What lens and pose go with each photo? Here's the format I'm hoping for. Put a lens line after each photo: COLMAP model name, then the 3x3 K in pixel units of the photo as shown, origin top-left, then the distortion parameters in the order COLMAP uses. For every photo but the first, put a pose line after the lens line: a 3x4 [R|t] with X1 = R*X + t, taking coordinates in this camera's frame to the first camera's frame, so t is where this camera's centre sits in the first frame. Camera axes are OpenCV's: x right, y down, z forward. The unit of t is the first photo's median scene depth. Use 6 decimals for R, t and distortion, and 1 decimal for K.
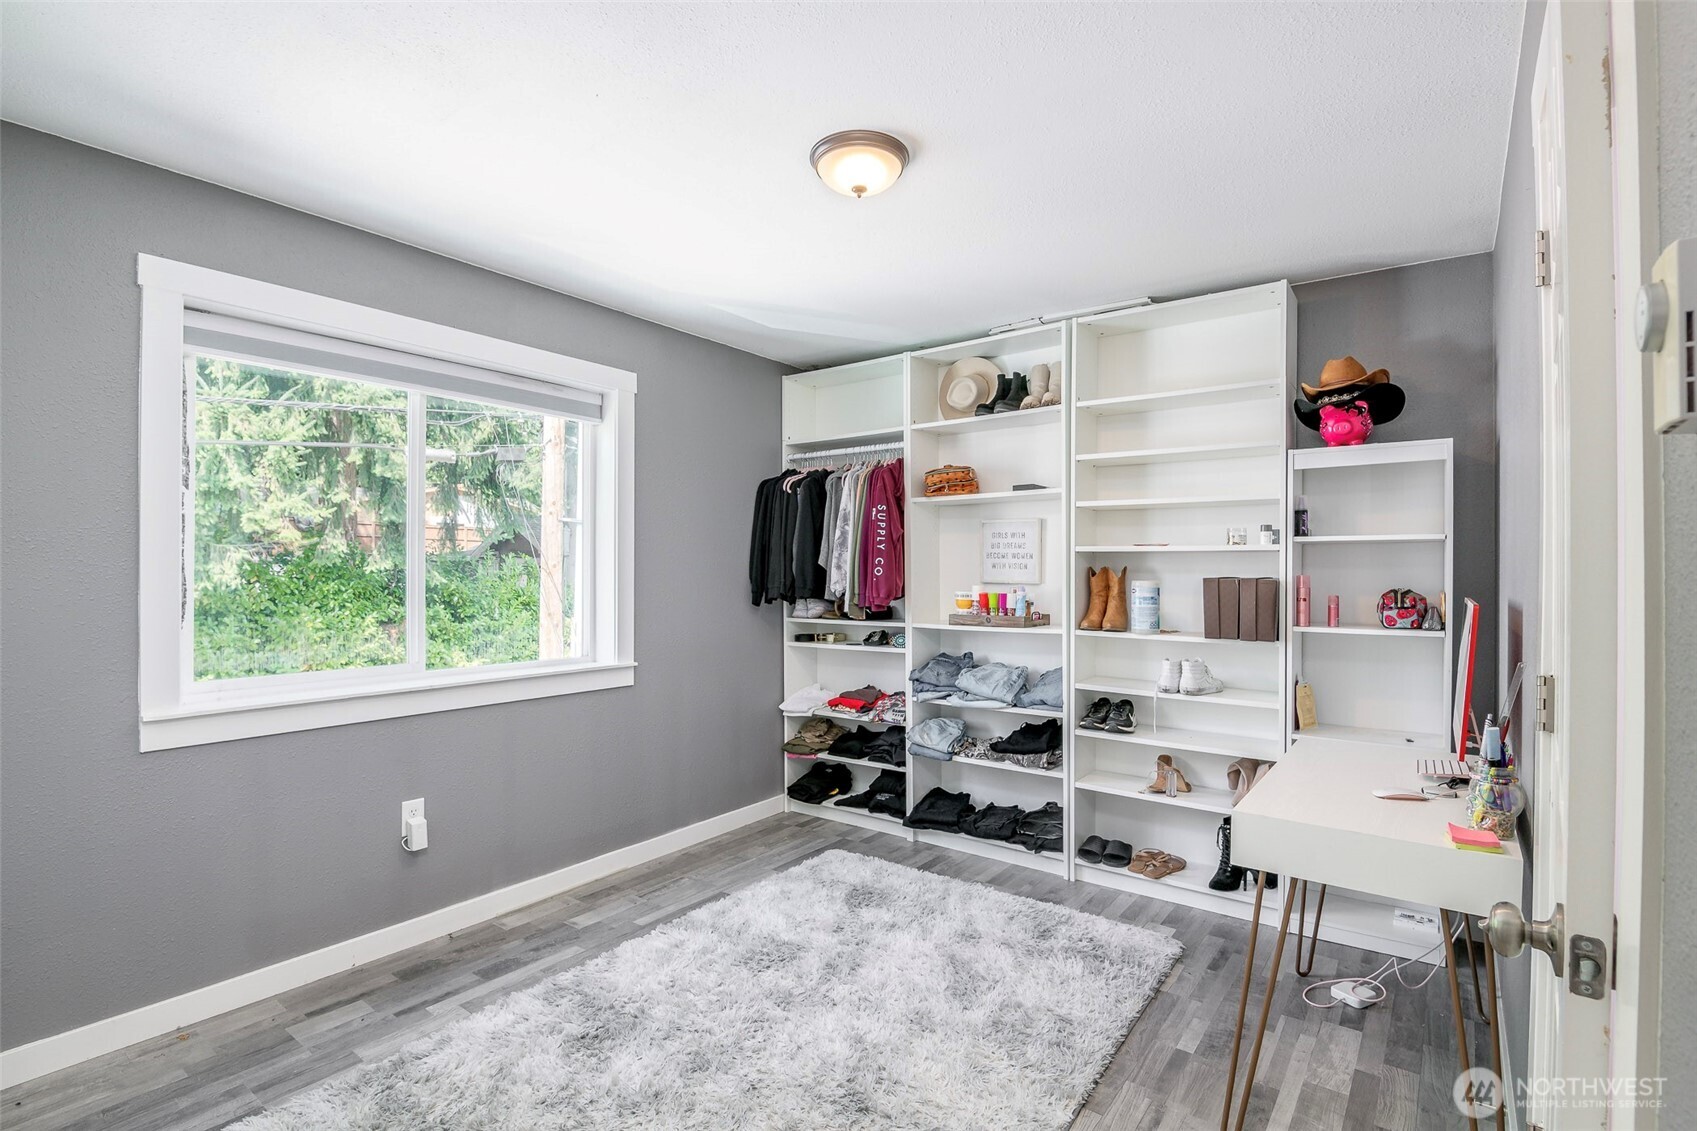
lens RADIAL K [[797.0, 0, 850.6], [0, 797.0, 569.0], [0, 0, 1]] dist [-0.043824, -0.001223]
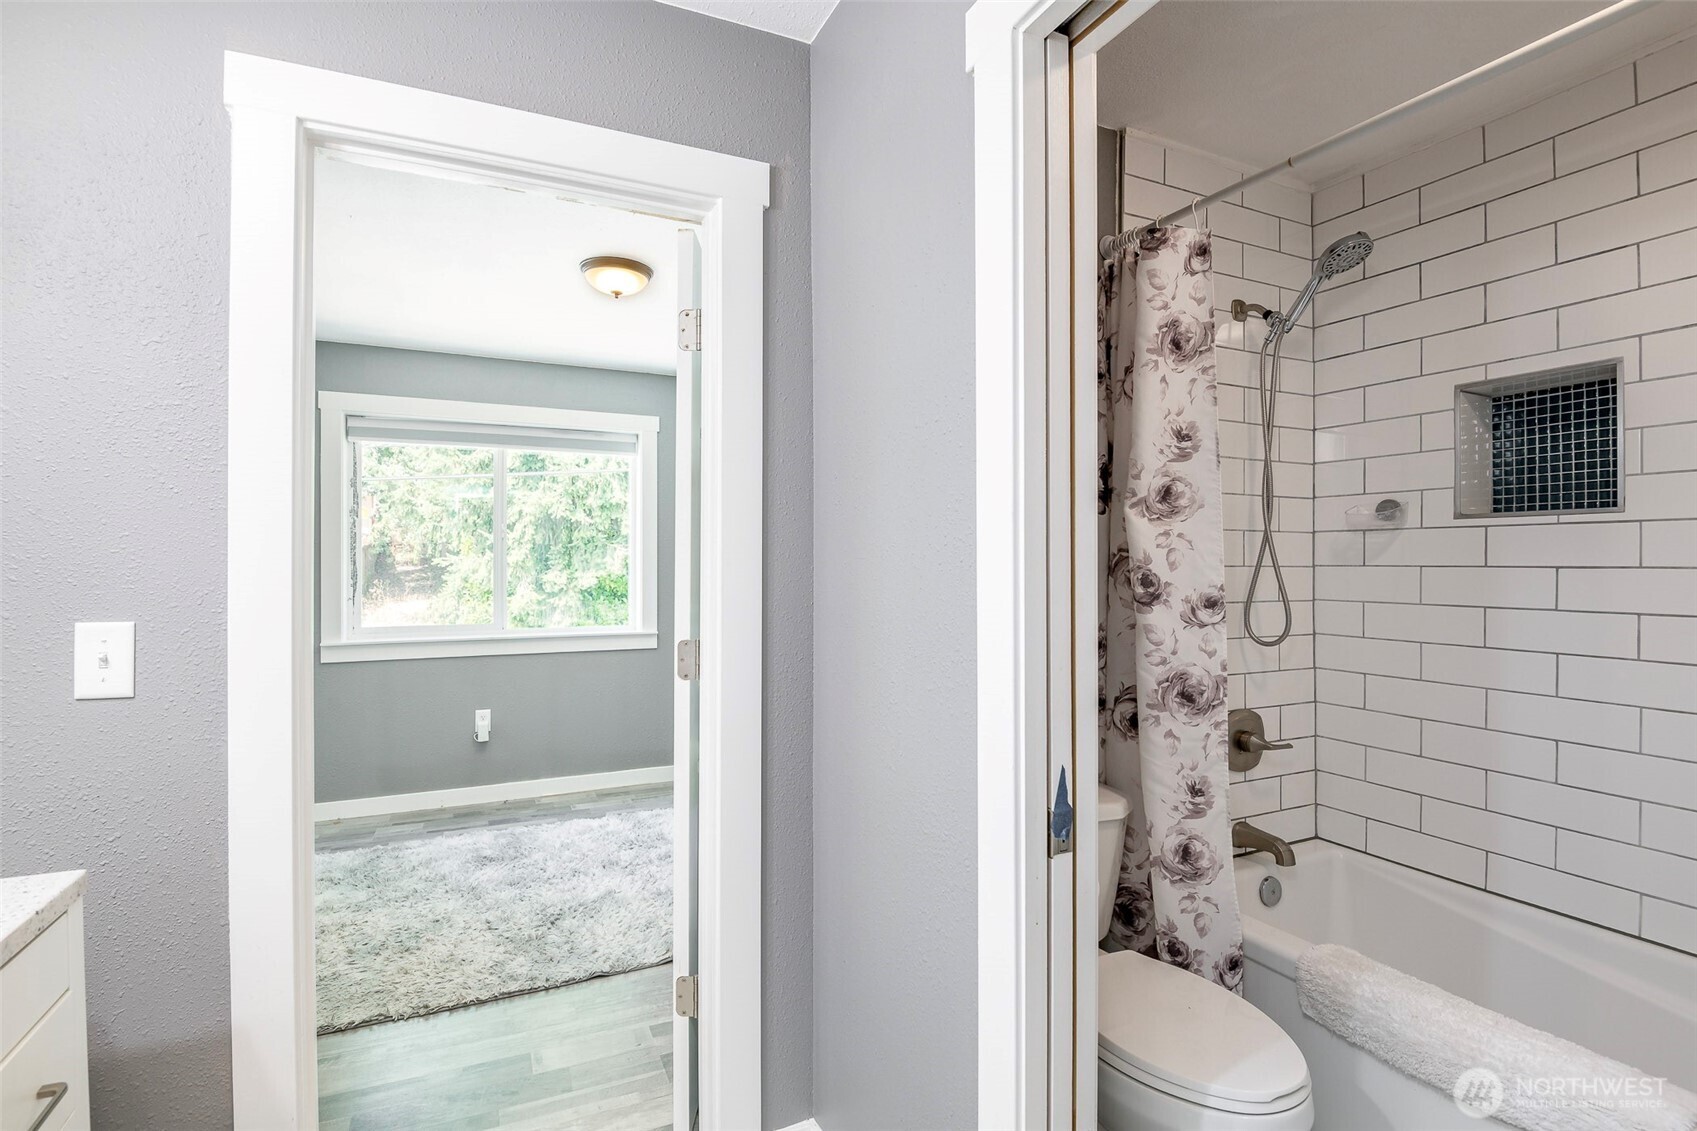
lens RADIAL K [[797.0, 0, 861.3], [0, 797.0, 574.9], [0, 0, 1]] dist [-0.043824, -0.001223]
pose [[0.878864, 0.000918, -0.477071, 0.884827], [0.007504, 0.999848, 0.015749, 0.005181], [0.477013, -0.017421, 0.878724, -0.020232]]
